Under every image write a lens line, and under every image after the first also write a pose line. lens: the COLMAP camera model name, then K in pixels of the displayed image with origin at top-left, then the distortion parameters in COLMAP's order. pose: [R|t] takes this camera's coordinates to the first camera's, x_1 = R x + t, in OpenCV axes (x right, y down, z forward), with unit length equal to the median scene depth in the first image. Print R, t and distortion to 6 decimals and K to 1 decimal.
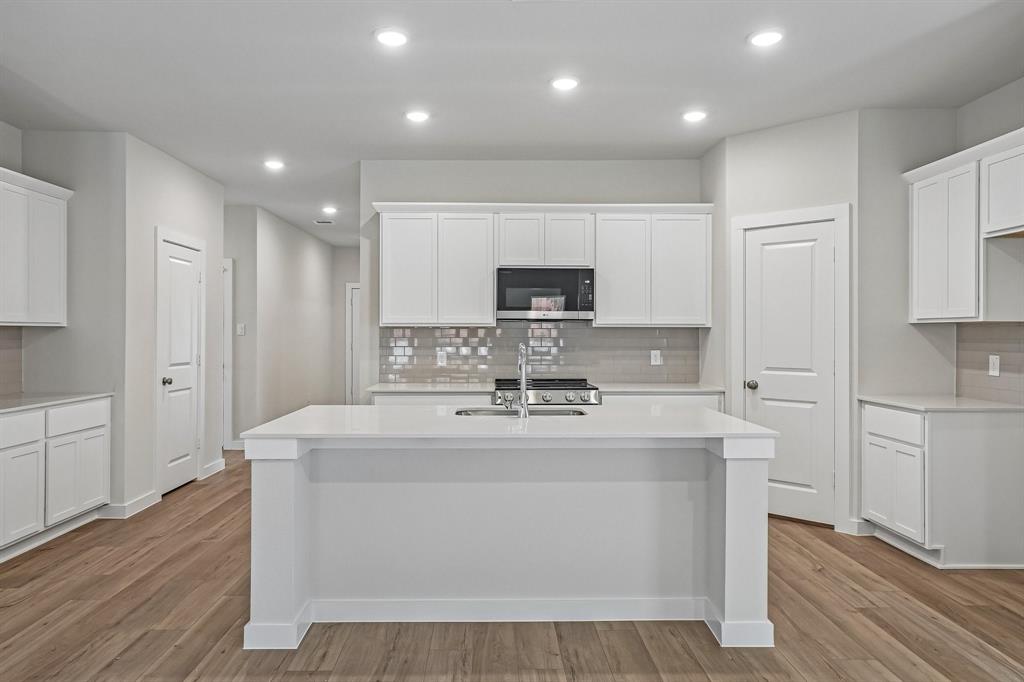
lens RADIAL K [[696.2, 0, 511.5], [0, 696.2, 332.3], [0, 0, 1]] dist [0.002171, 0.002716]
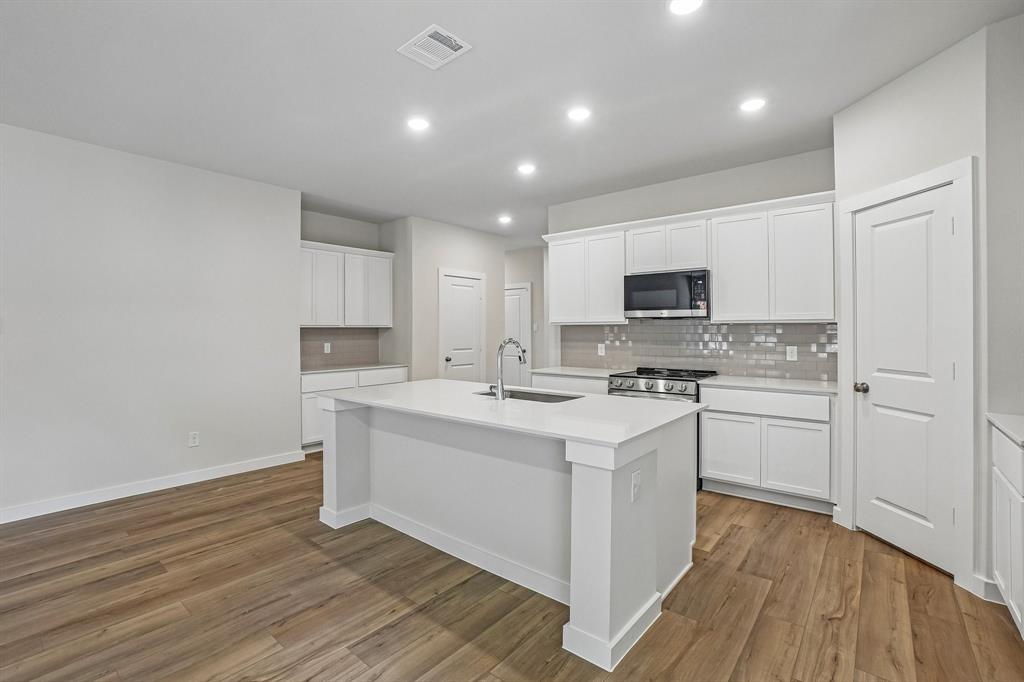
lens RADIAL K [[470.9, 0, 500.1], [0, 470.9, 332.2], [0, 0, 1]] dist [-0.064723, 0.023375]
pose [[0.743721, -0.000911, -0.668489, 0.395092], [0.006407, 0.999963, 0.005765, -0.000874], [0.668459, -0.008570, 0.743699, 0.270318]]
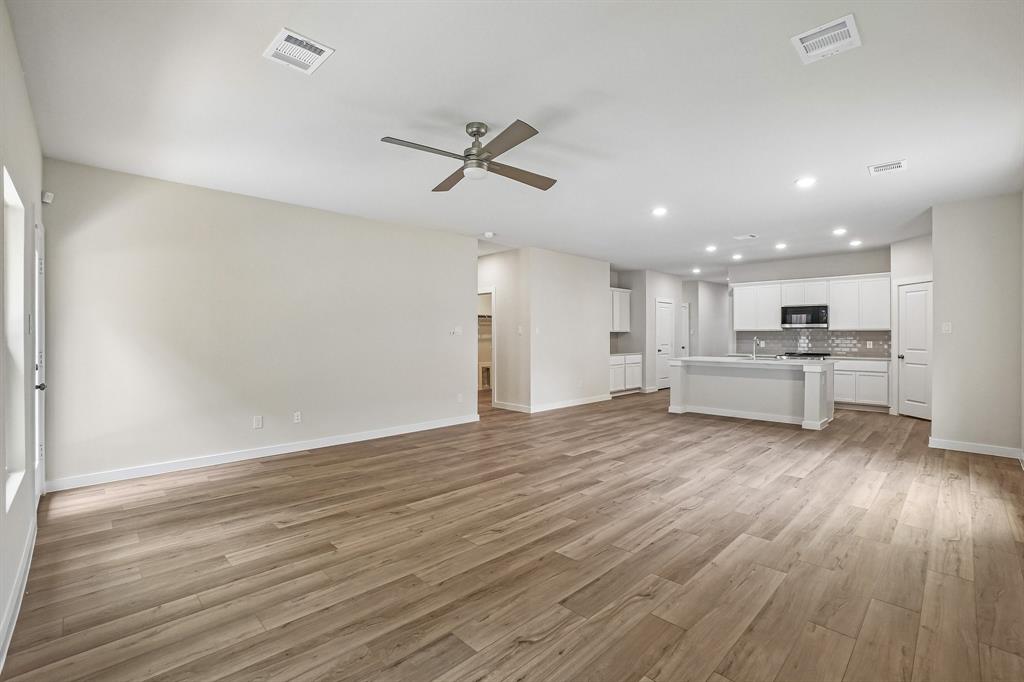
lens RADIAL K [[470.9, 0, 500.1], [0, 470.9, 332.2], [0, 0, 1]] dist [-0.064723, 0.023375]
pose [[0.670919, -0.005775, -0.741509, 0.562843], [0.005039, 0.999982, -0.003228, -0.003631], [0.741514, -0.001571, 0.670936, -0.893283]]
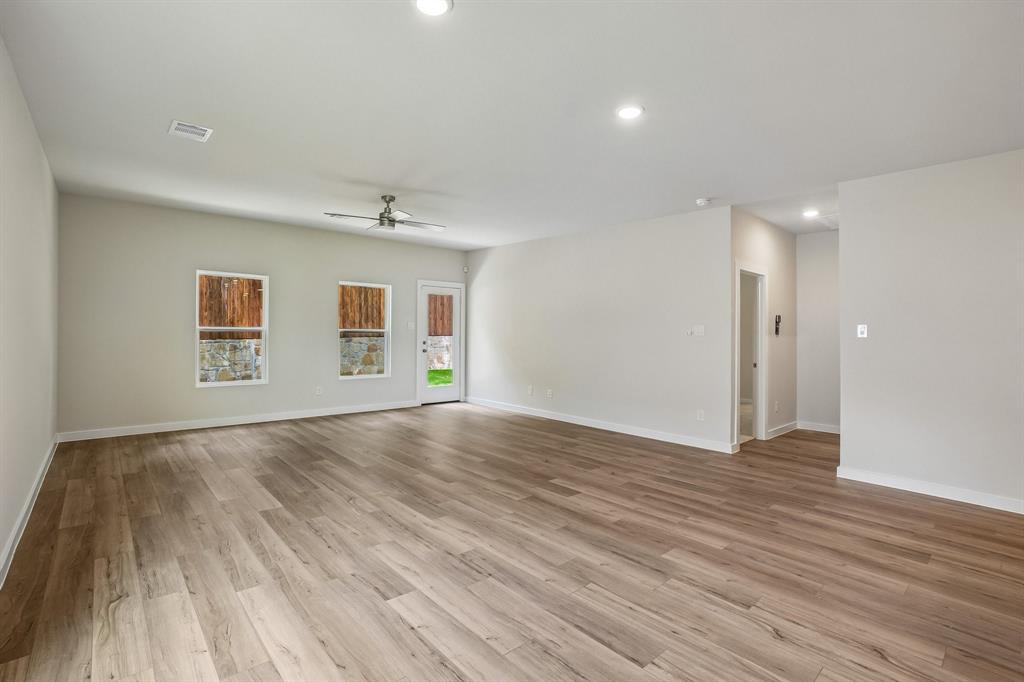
lens RADIAL K [[470.9, 0, 500.1], [0, 470.9, 332.2], [0, 0, 1]] dist [-0.064723, 0.023375]
pose [[-0.774897, -0.011327, -0.631986, 0.514647], [-0.013067, 0.999913, -0.001899, -0.001373], [0.631952, 0.006786, -0.774978, 0.484419]]
